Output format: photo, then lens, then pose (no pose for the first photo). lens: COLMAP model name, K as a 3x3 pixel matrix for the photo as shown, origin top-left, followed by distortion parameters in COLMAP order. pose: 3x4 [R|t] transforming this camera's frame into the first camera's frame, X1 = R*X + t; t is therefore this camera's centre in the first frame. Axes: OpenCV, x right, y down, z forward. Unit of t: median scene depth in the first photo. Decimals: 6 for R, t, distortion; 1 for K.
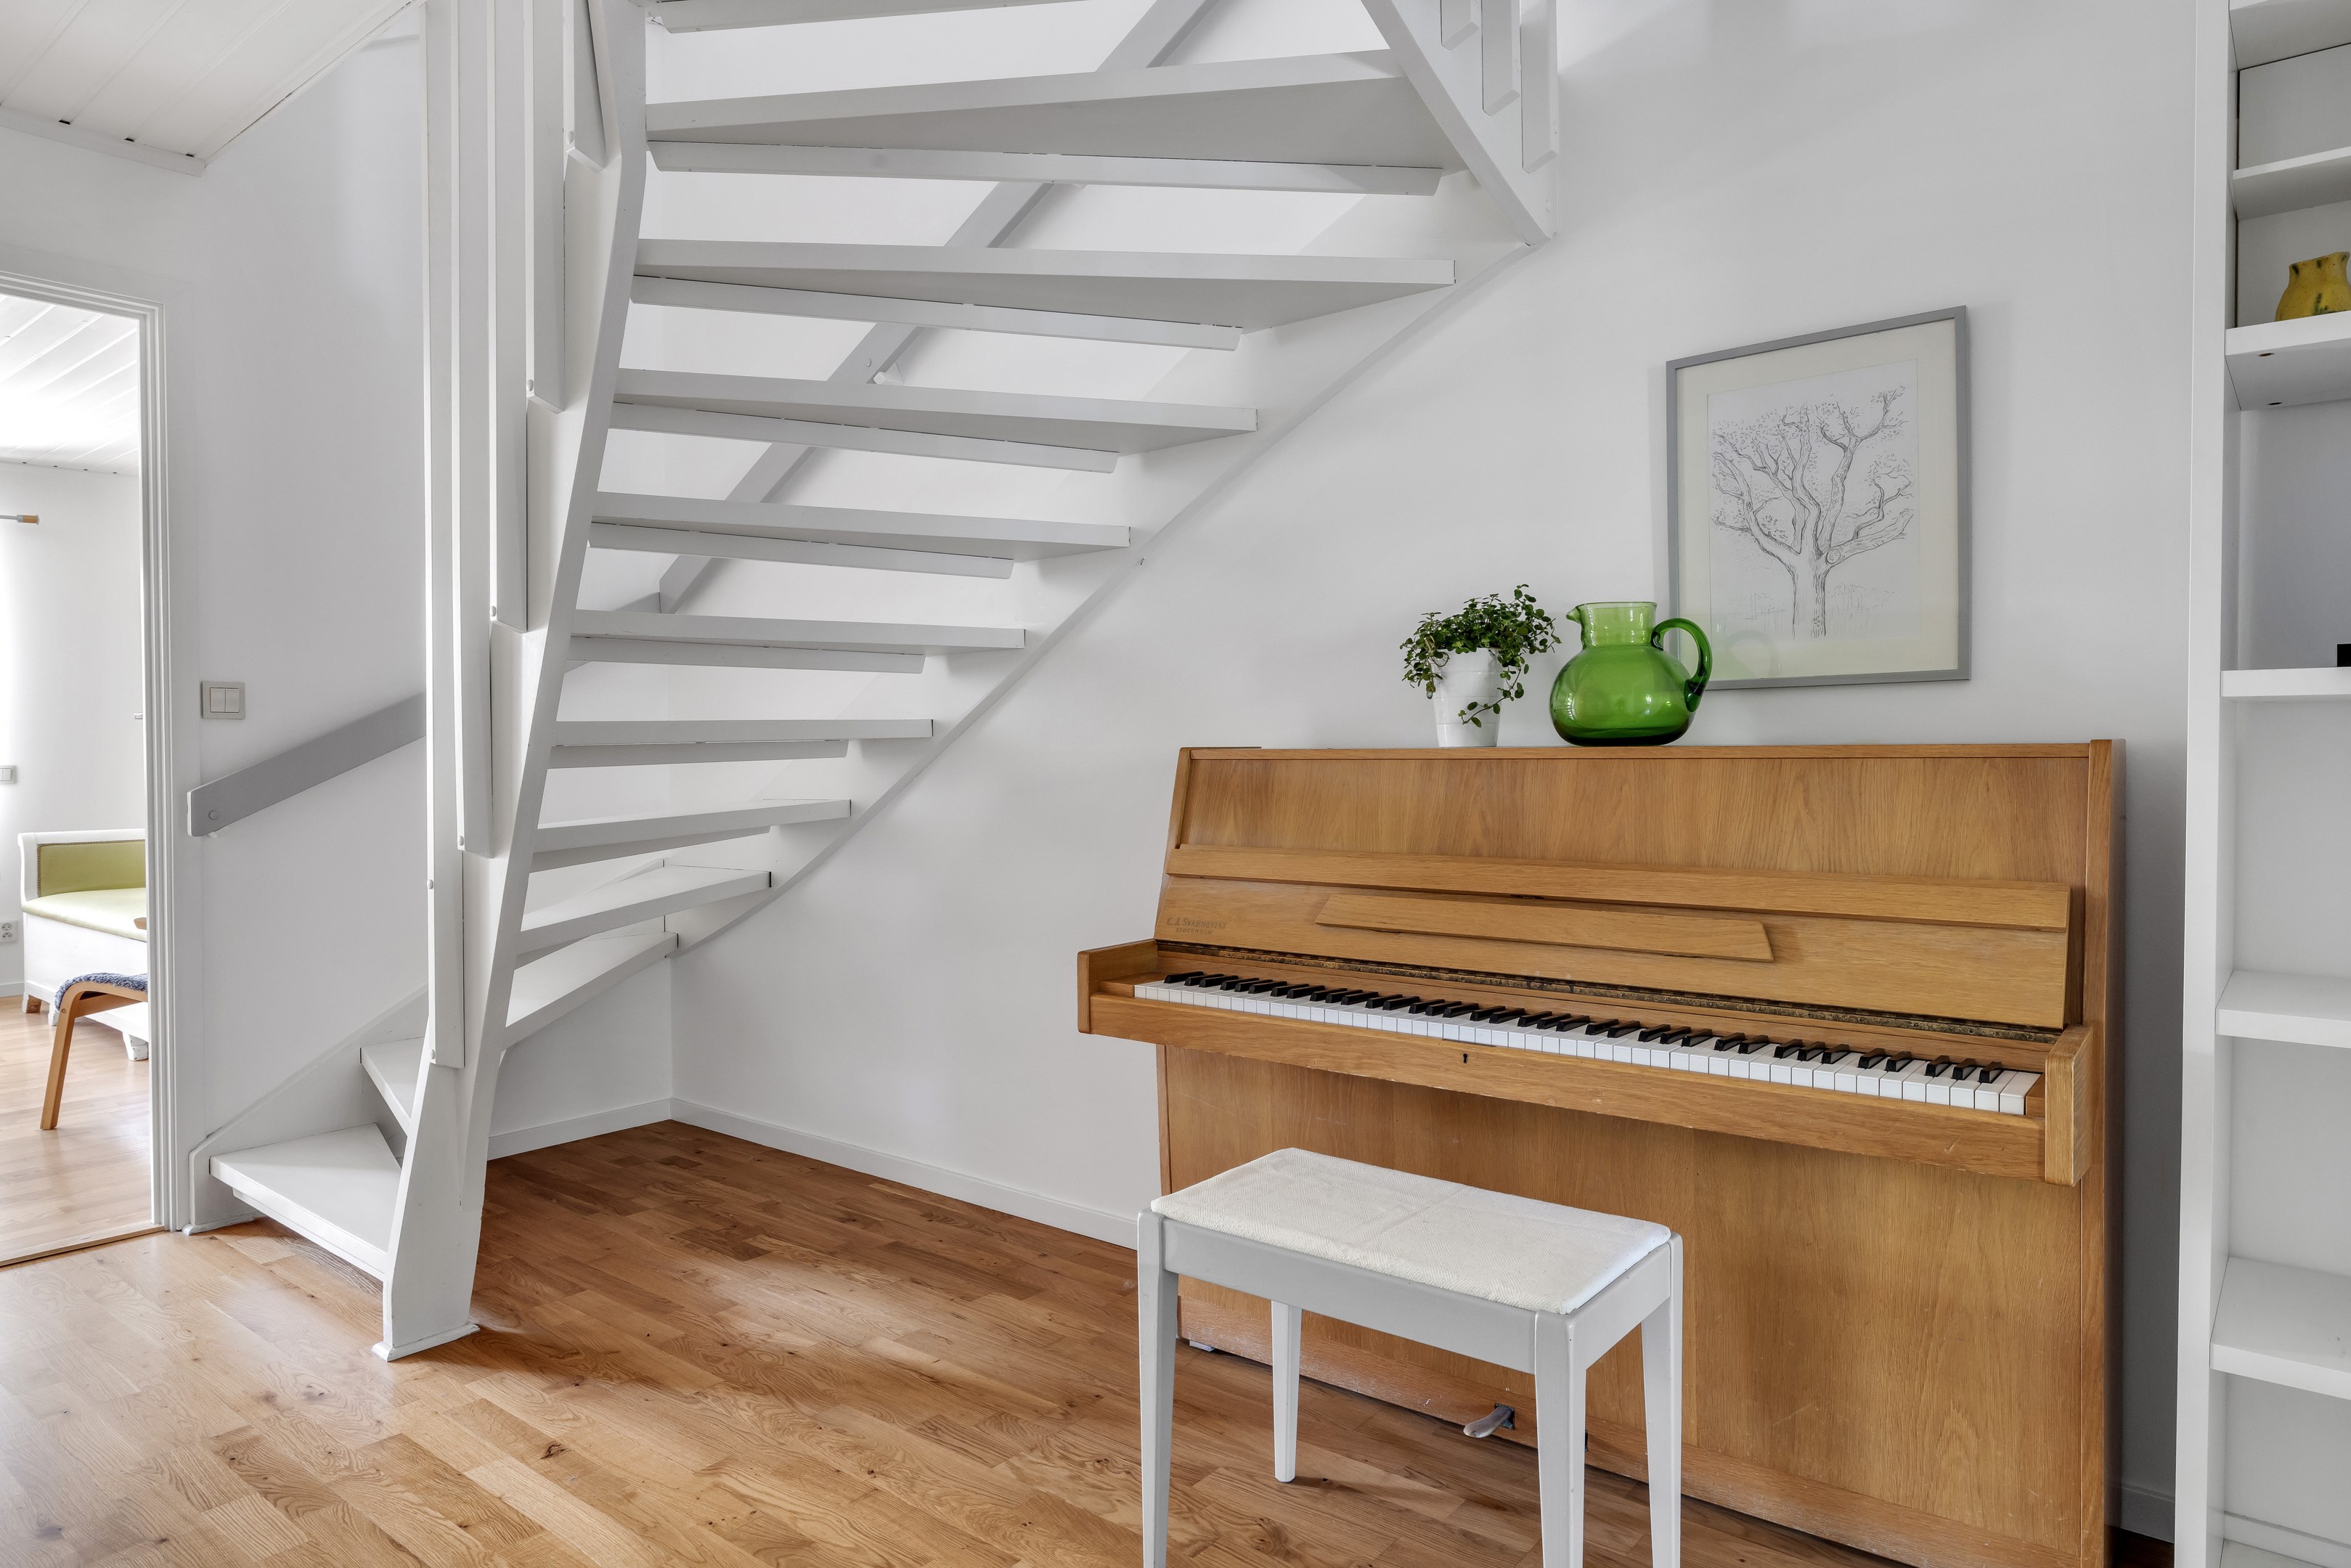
lens RADIAL K [[1324.9, 0, 1173.5], [0, 1324.9, 780.4], [0, 0, 1]] dist [-0.007873, 0.000354]
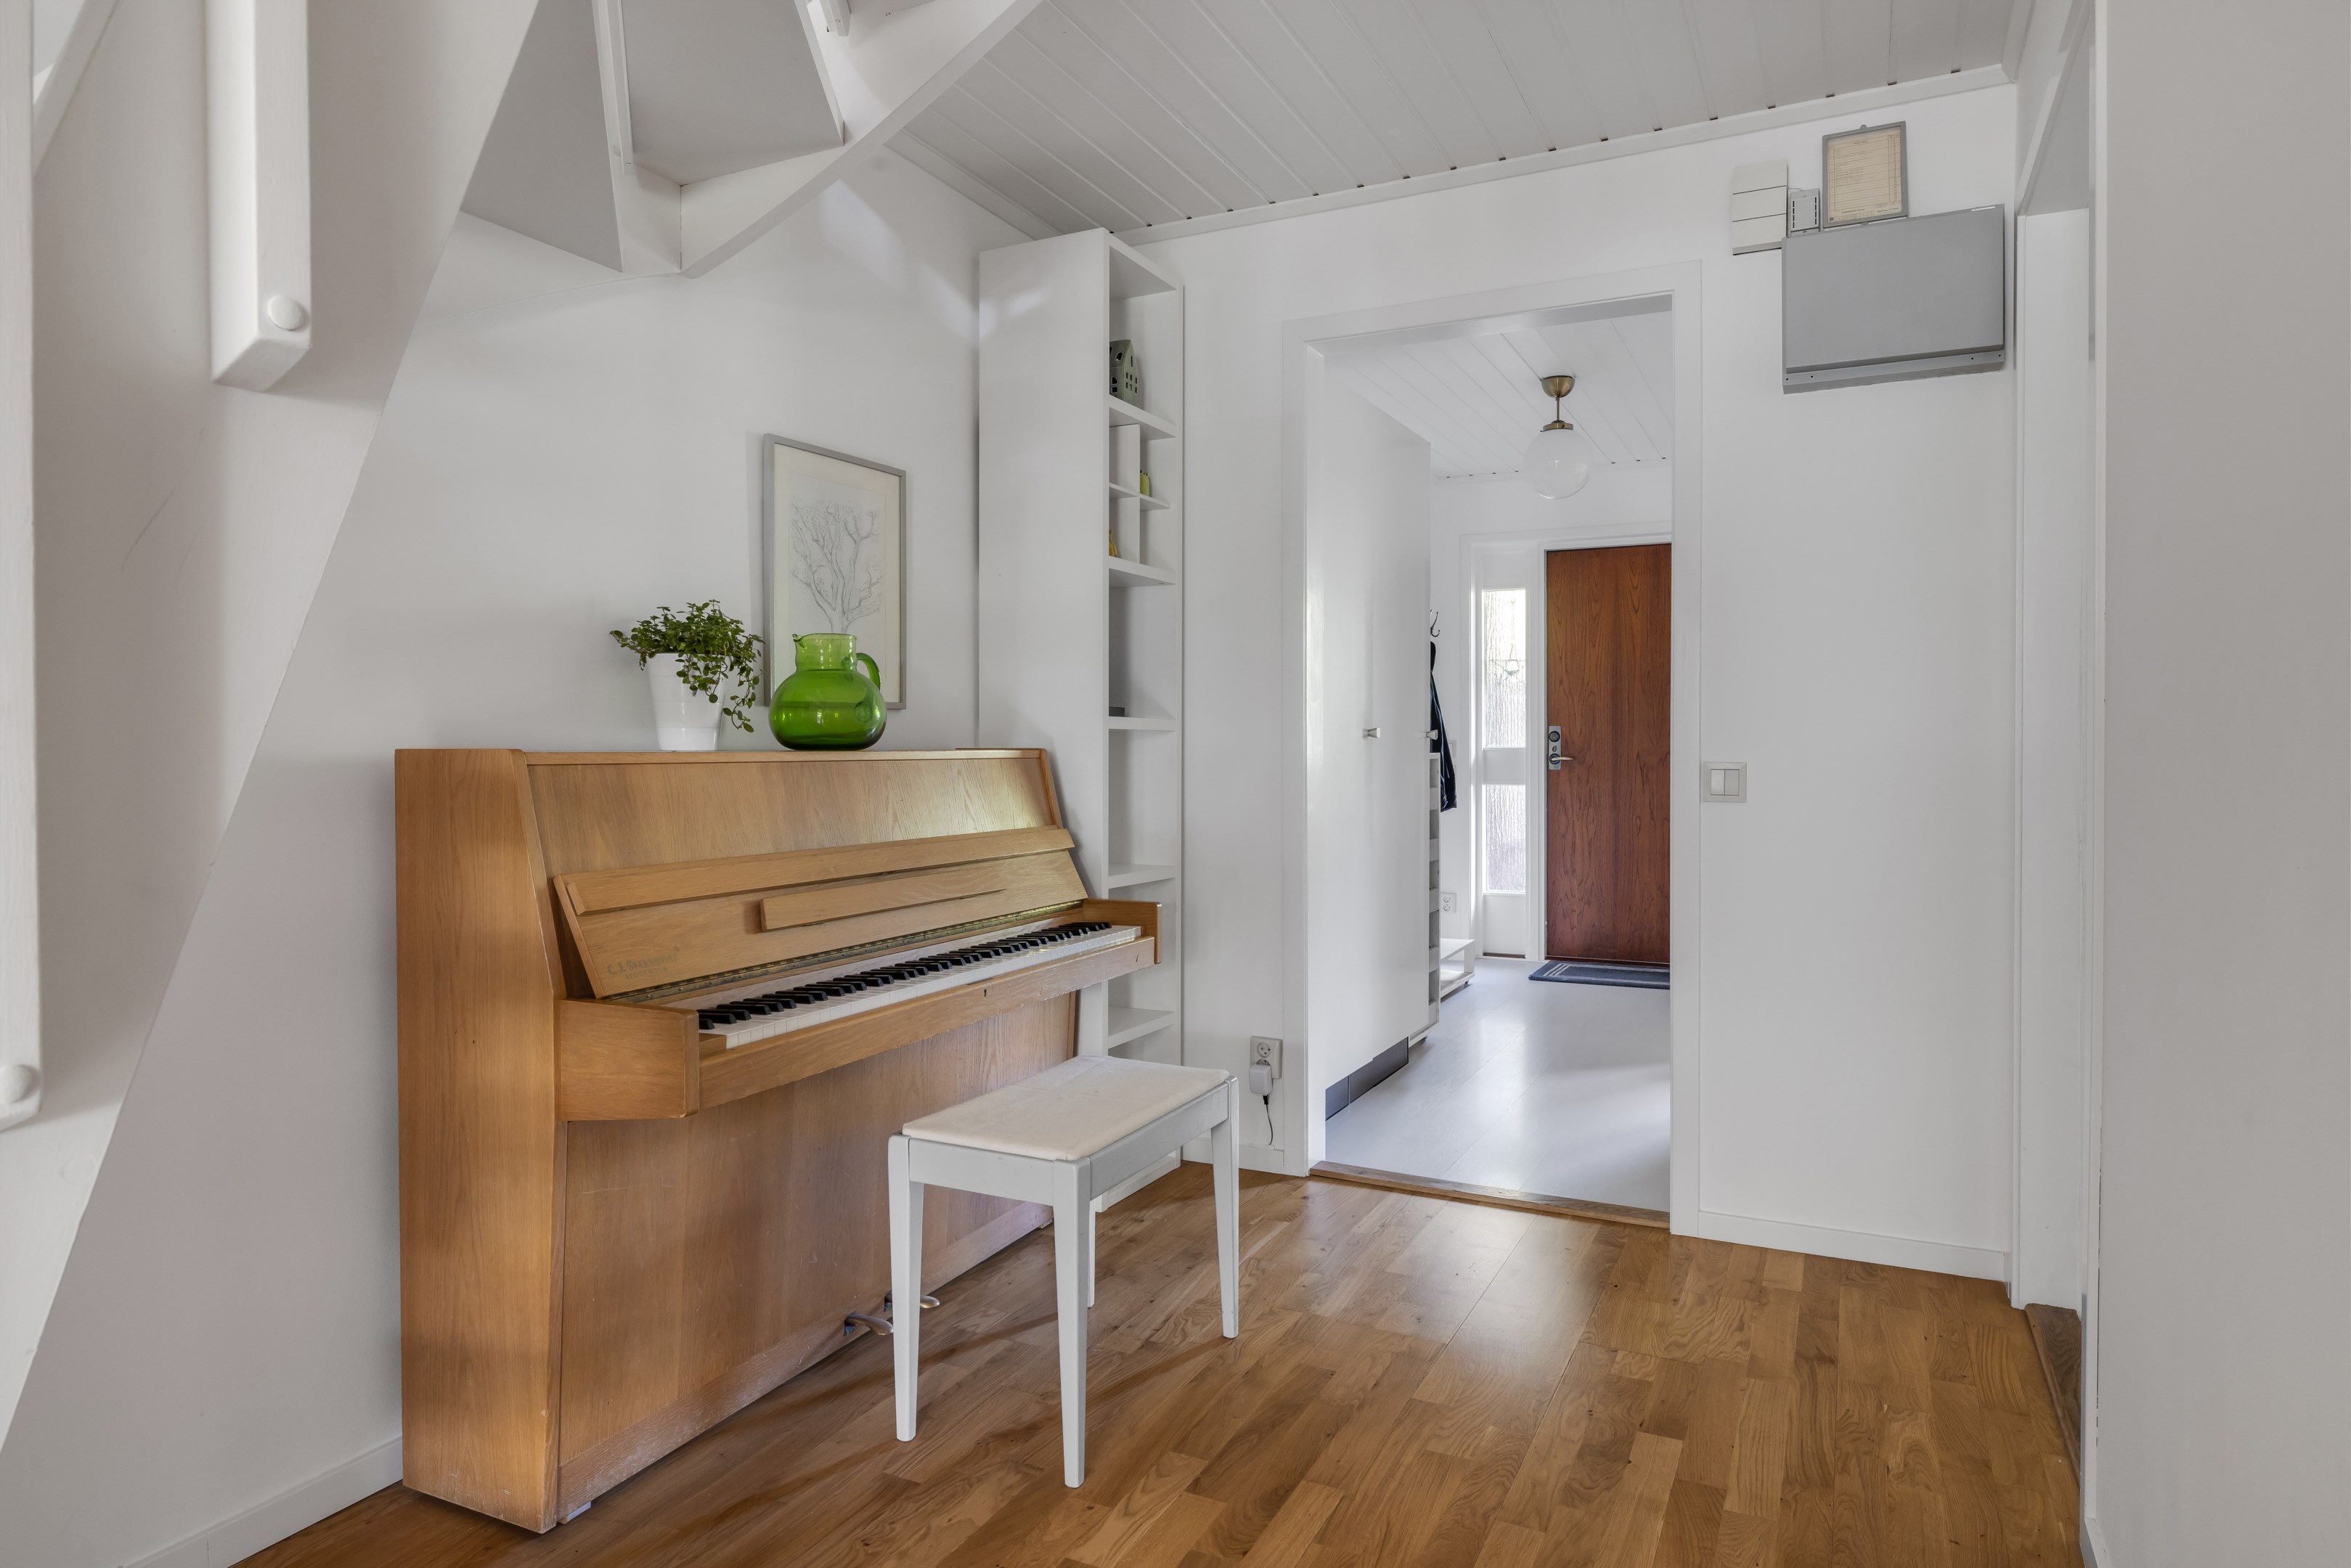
lens RADIAL K [[1324.9, 0, 1197.6], [0, 1324.9, 767.2], [0, 0, 1]] dist [-0.007873, 0.000354]
pose [[-0.186413, -0.005088, 0.982458, -0.920159], [0.022819, 0.999694, 0.009507, -0.014416], [-0.982207, 0.024191, -0.186240, 0.876068]]
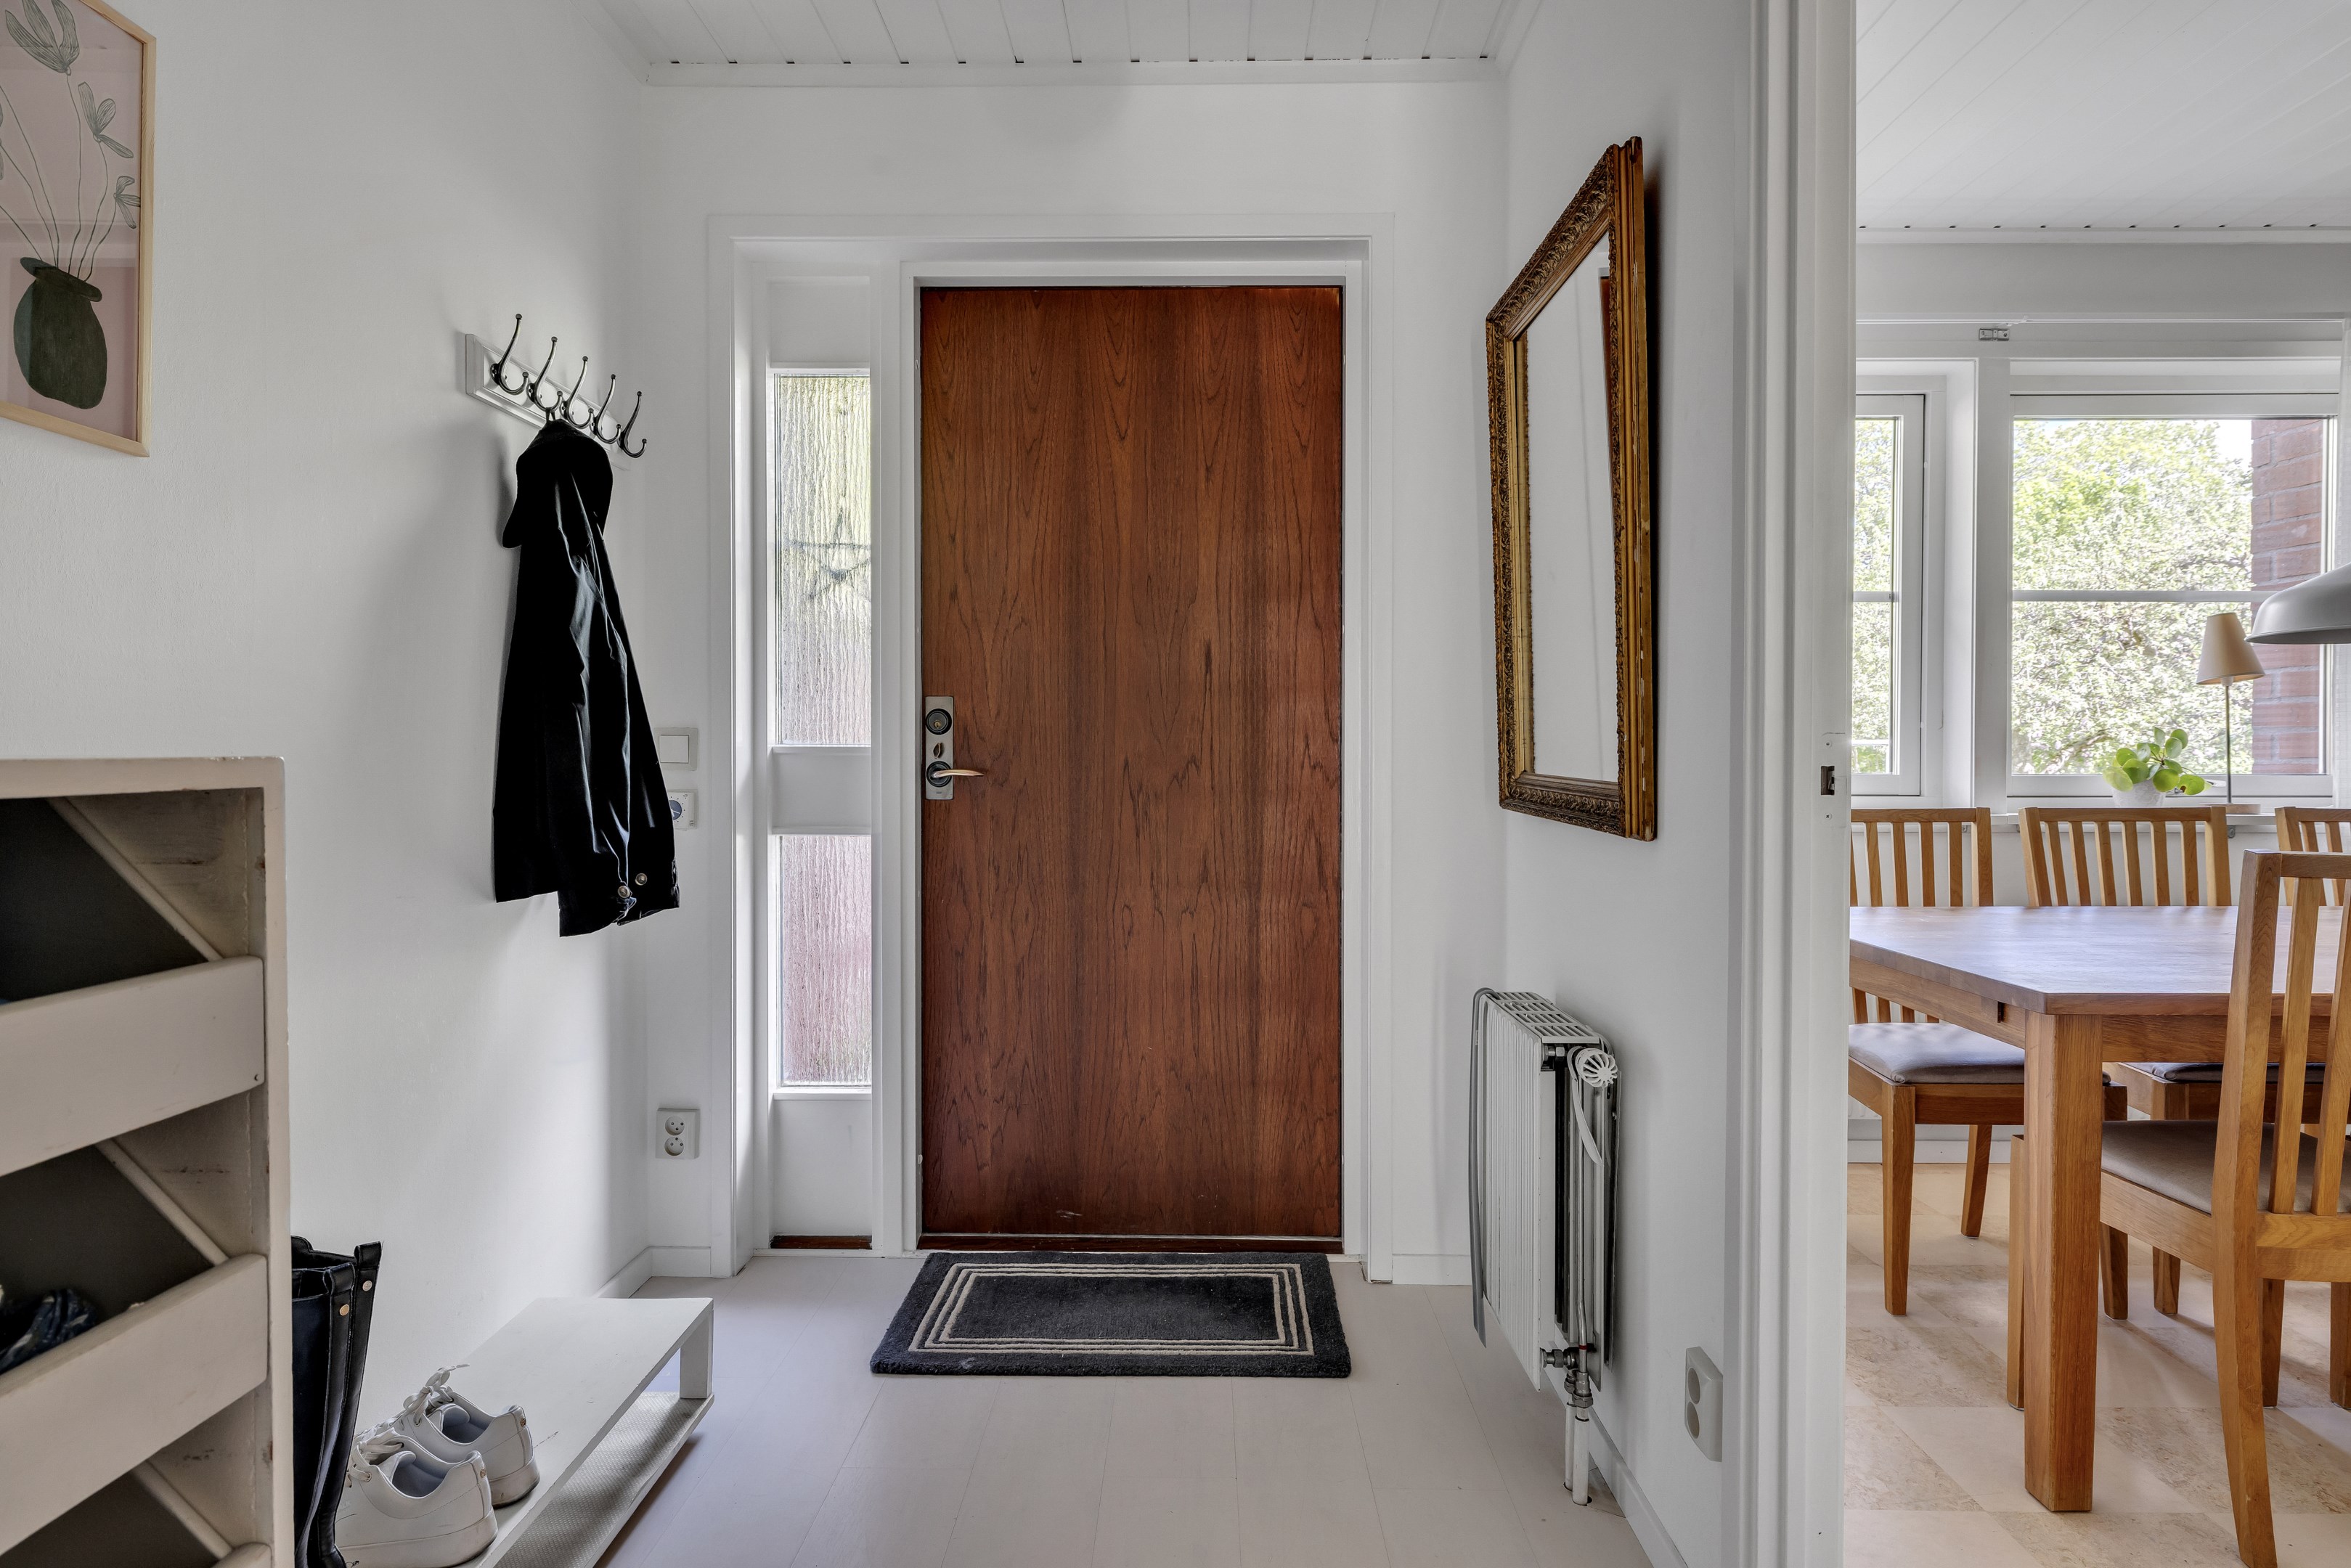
lens RADIAL K [[1324.9, 0, 1188.7], [0, 1324.9, 776.7], [0, 0, 1]] dist [-0.007873, 0.000354]
pose [[-0.605167, -0.002927, 0.796093, -0.798831], [0.018443, 0.999673, 0.017696, -0.013489], [-0.795885, 0.025392, -0.604915, 0.818719]]
